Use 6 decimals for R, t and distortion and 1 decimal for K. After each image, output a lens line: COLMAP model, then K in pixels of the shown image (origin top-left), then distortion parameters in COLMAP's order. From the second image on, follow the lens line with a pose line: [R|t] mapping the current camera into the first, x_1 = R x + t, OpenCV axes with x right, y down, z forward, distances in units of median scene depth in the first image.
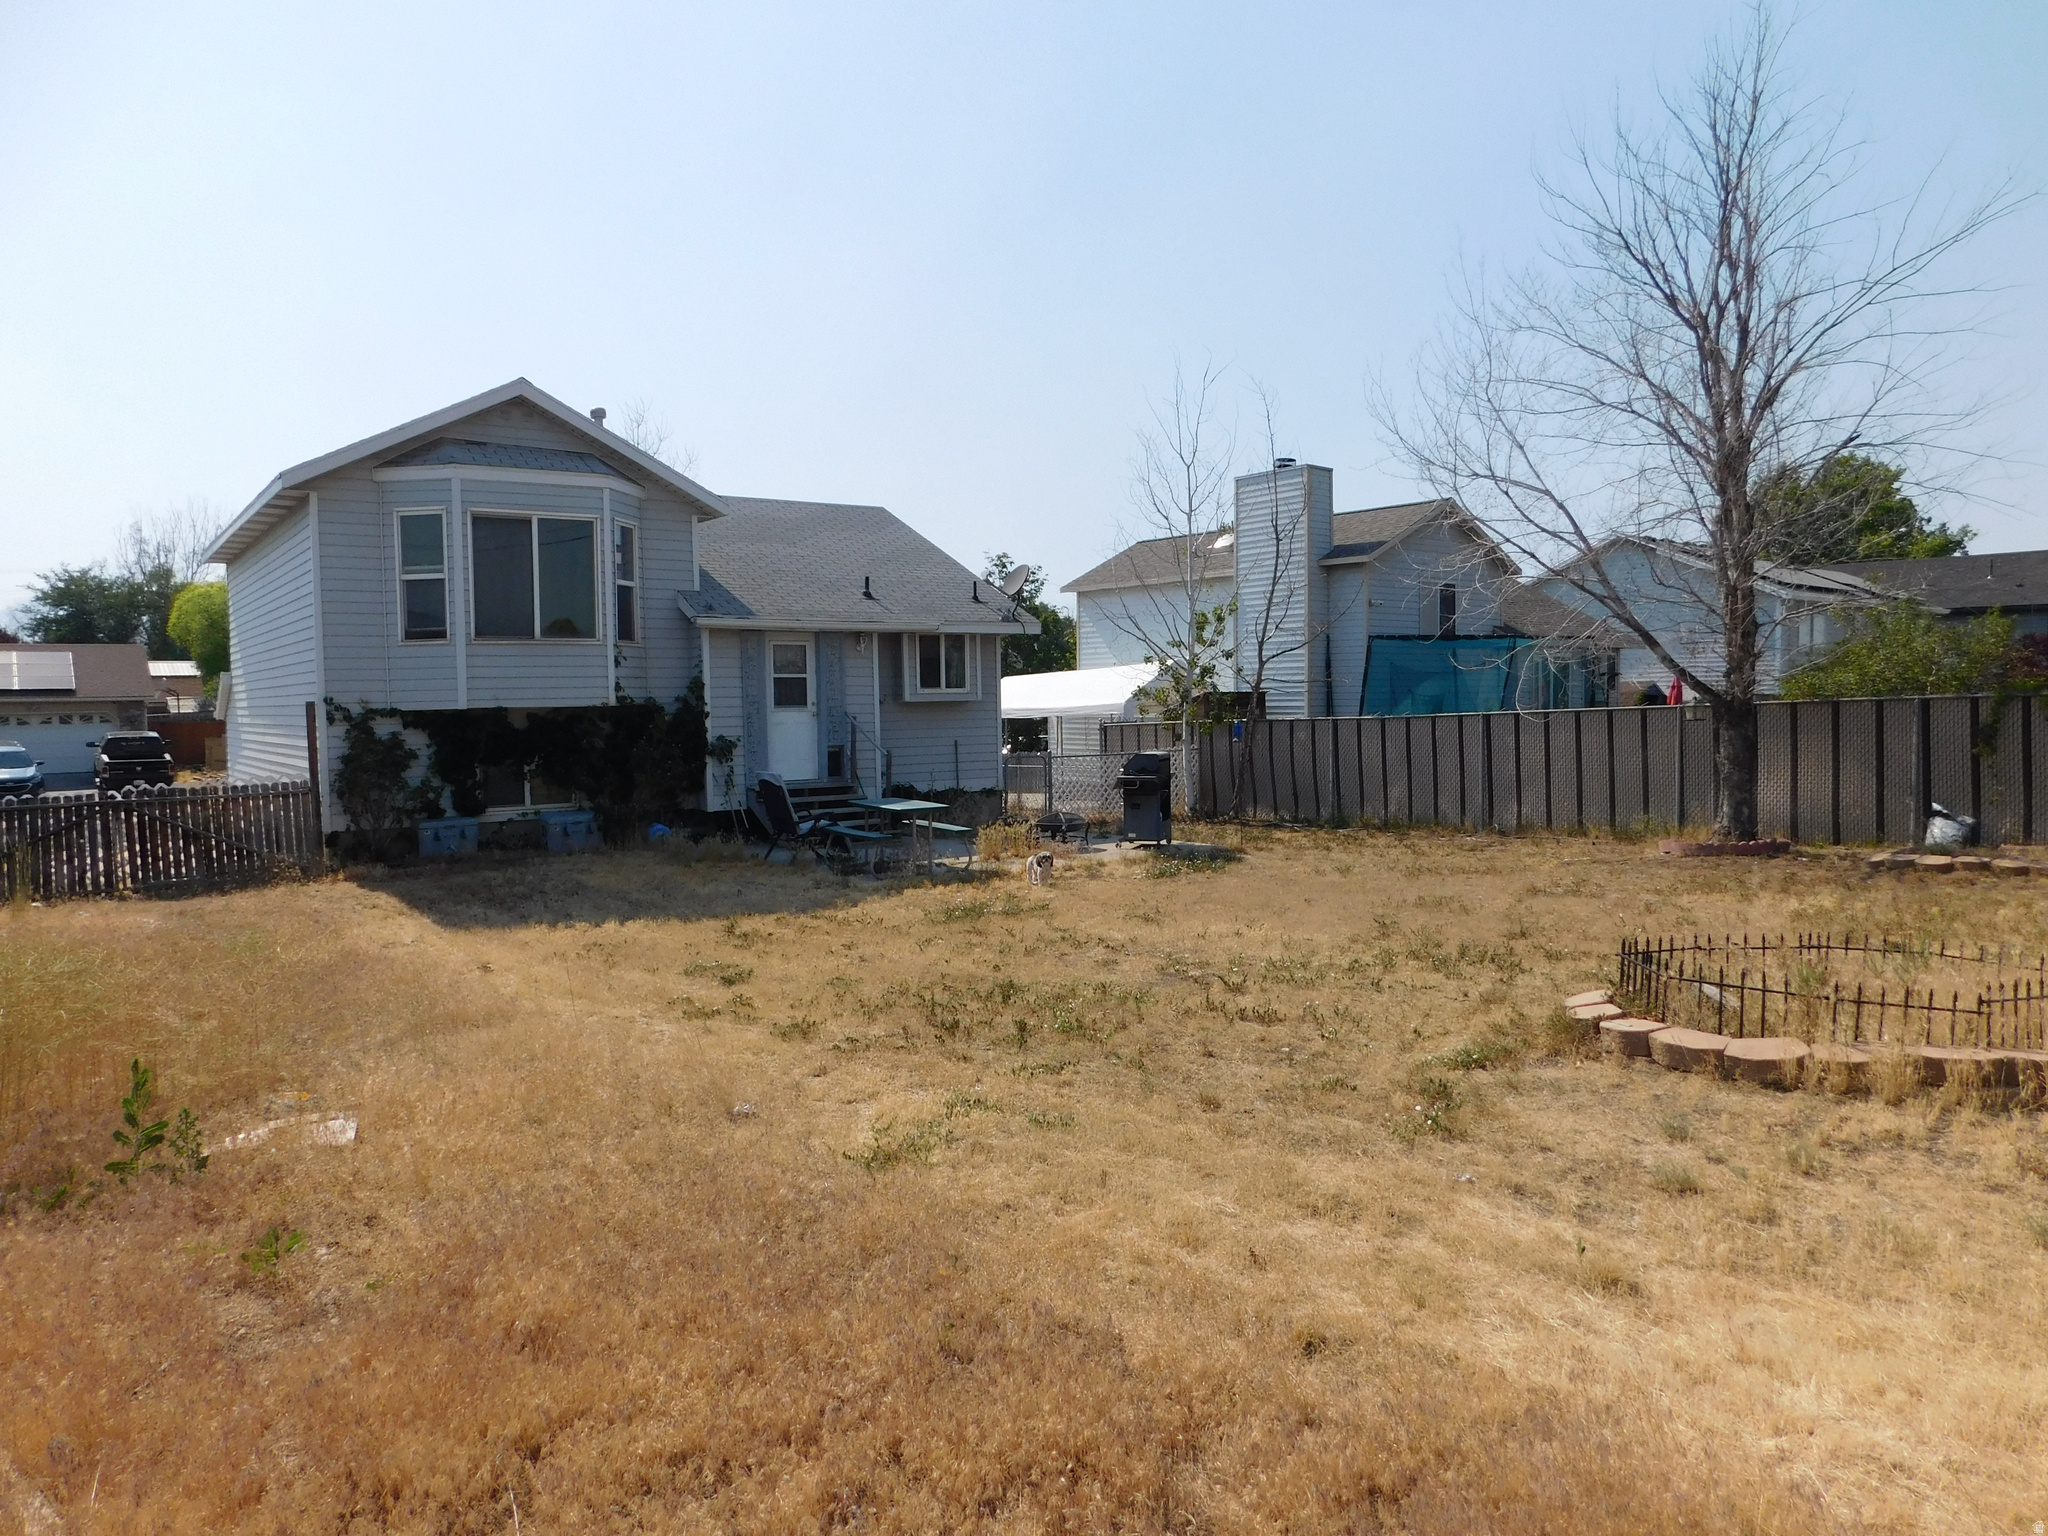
lens RADIAL K [[1363.2, 0, 1024.6], [0, 1363.2, 763.8], [0, 0, 1]] dist [-0.055461, 0.044992]
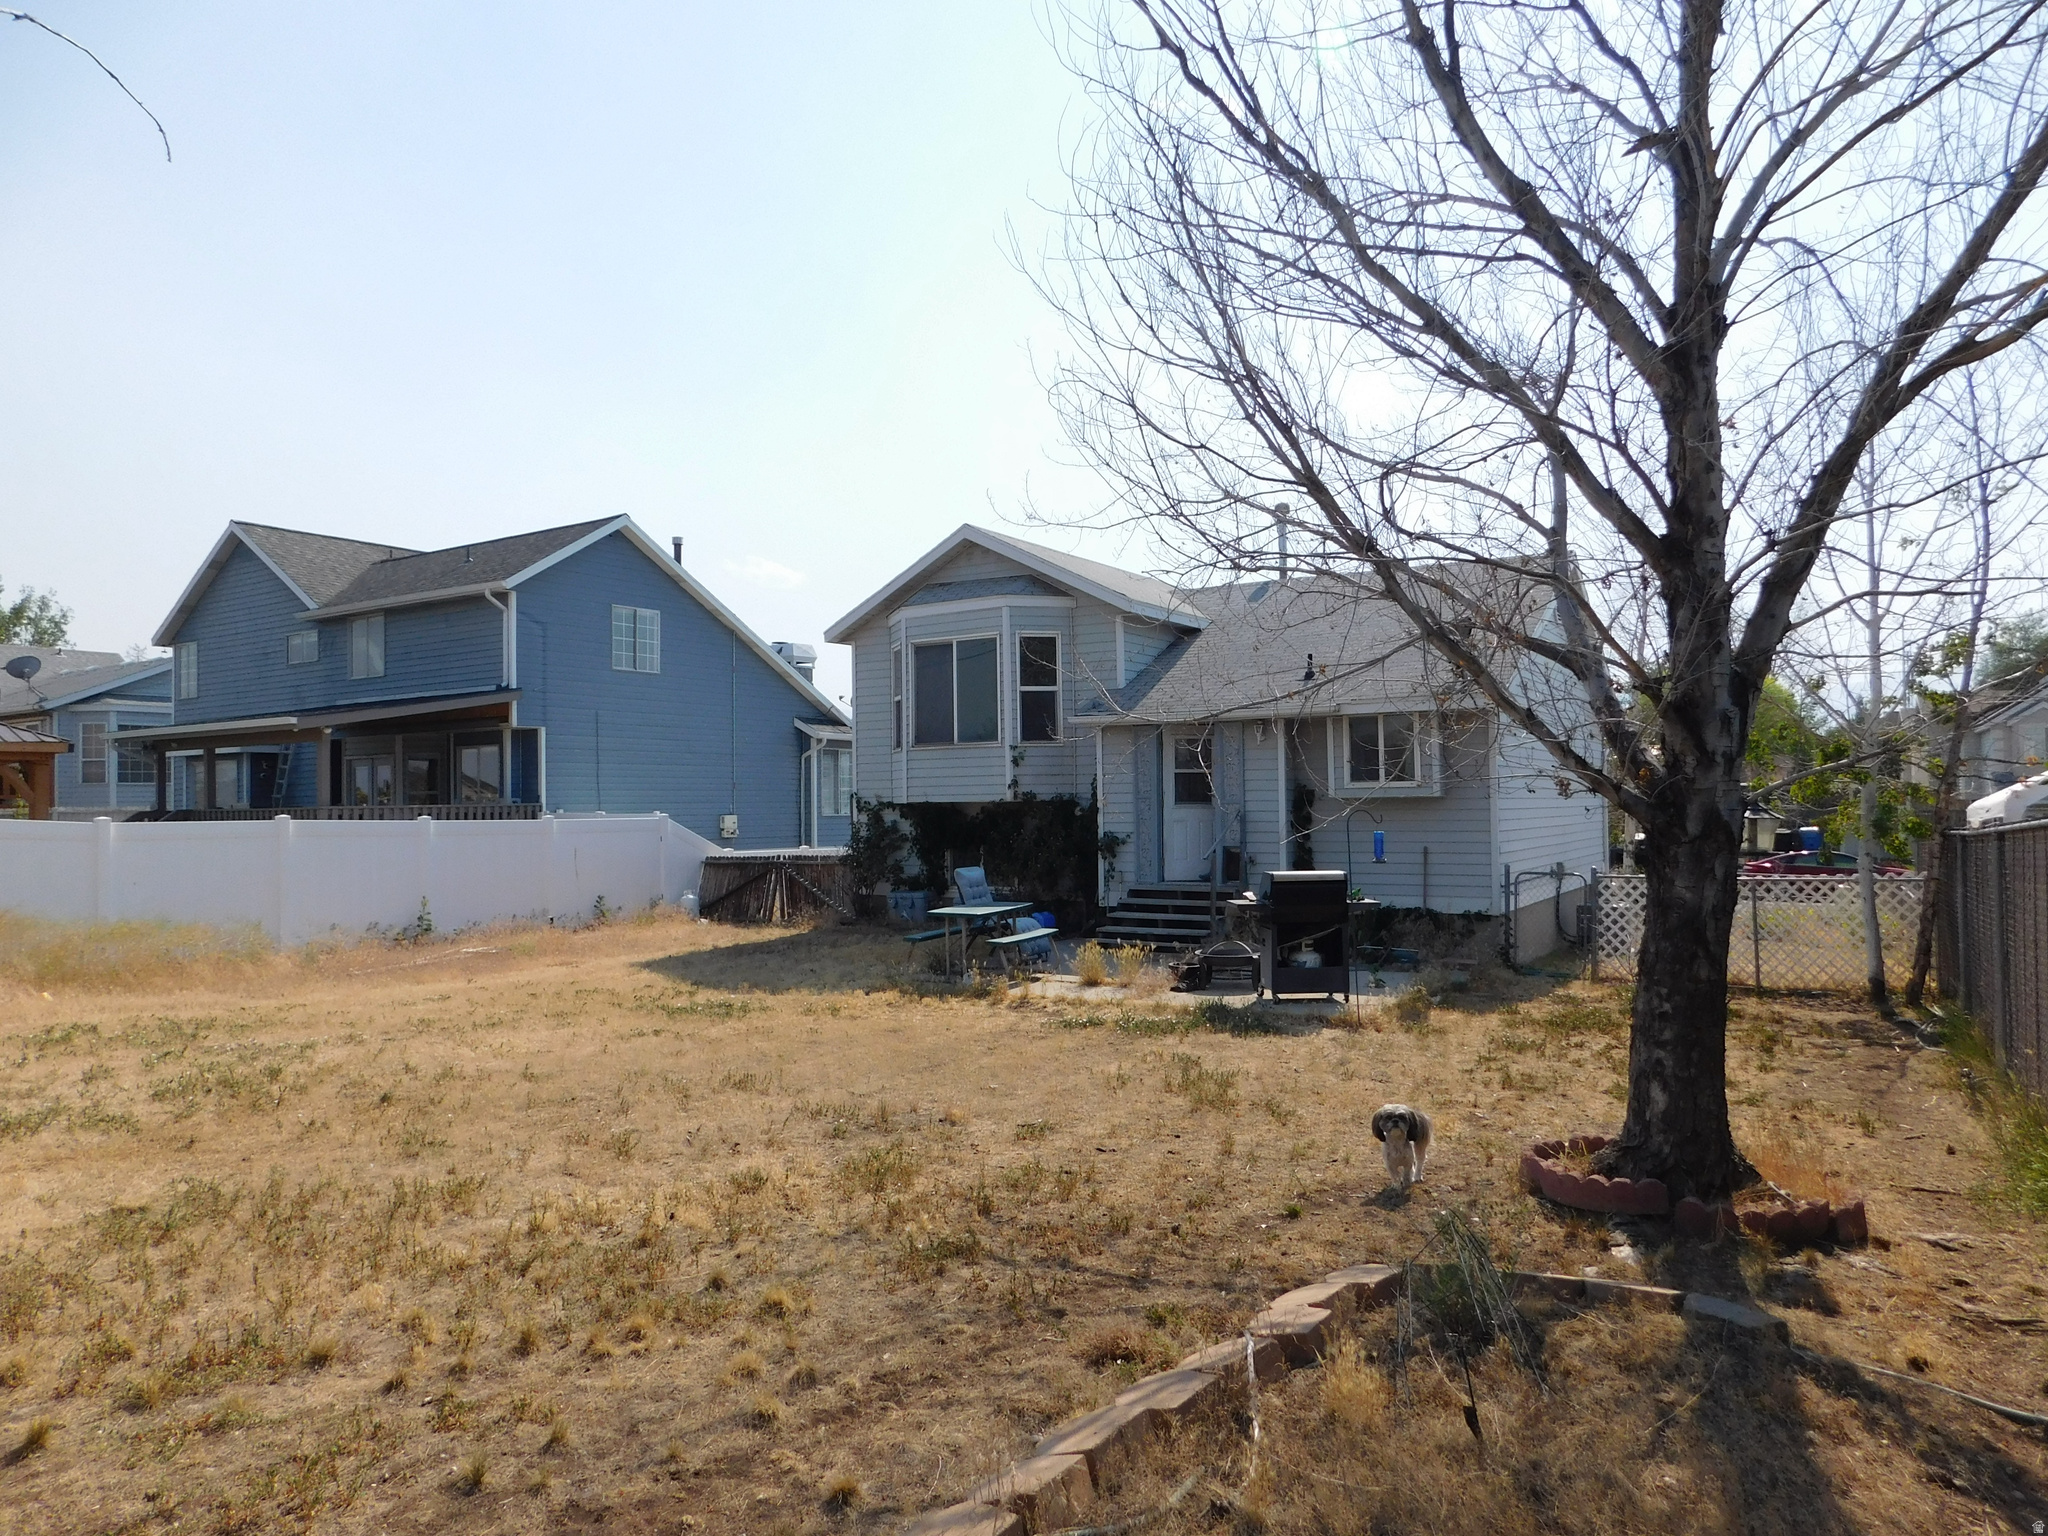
lens RADIAL K [[1363.2, 0, 1025.4], [0, 1363.2, 766.2], [0, 0, 1]] dist [-0.055461, 0.044992]
pose [[0.356220, -0.008439, -0.934364, 0.615878], [-0.034076, 0.999177, -0.022016, -0.039500], [0.933781, 0.039682, 0.355639, 0.512875]]
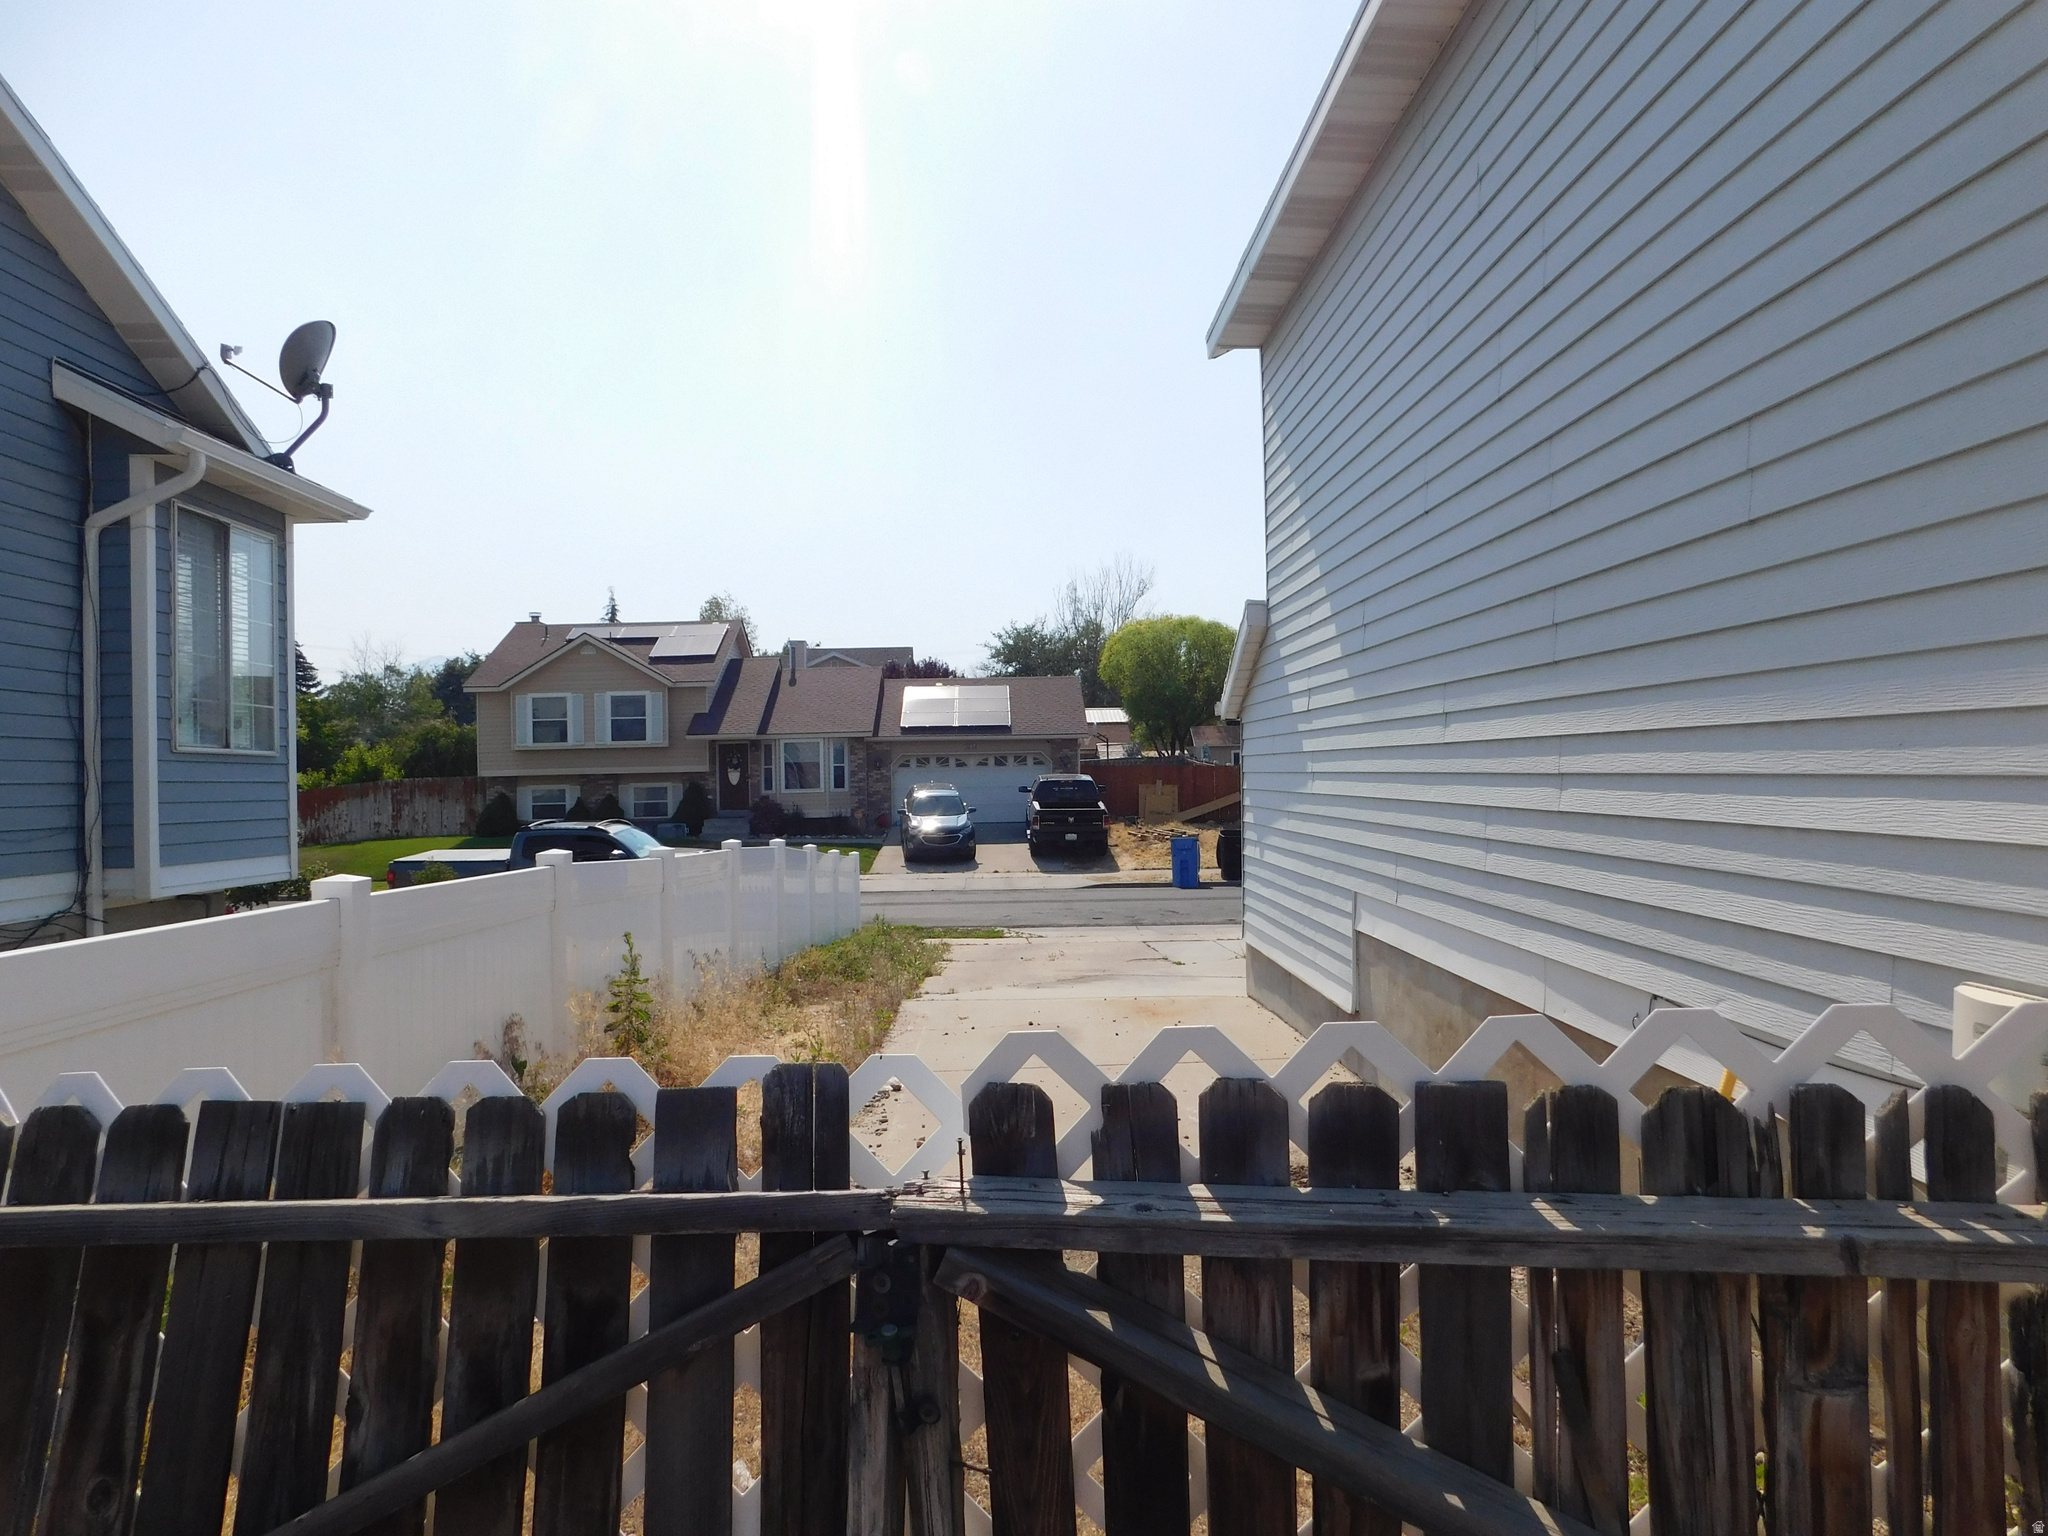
lens RADIAL K [[1363.2, 0, 1022.9], [0, 1363.2, 769.0], [0, 0, 1]] dist [-0.055461, 0.044992]
pose [[0.815232, -0.001037, -0.579134, -0.442077], [-0.021697, 0.999242, -0.032331, 0.001127], [0.578728, 0.038923, 0.814591, 0.664113]]
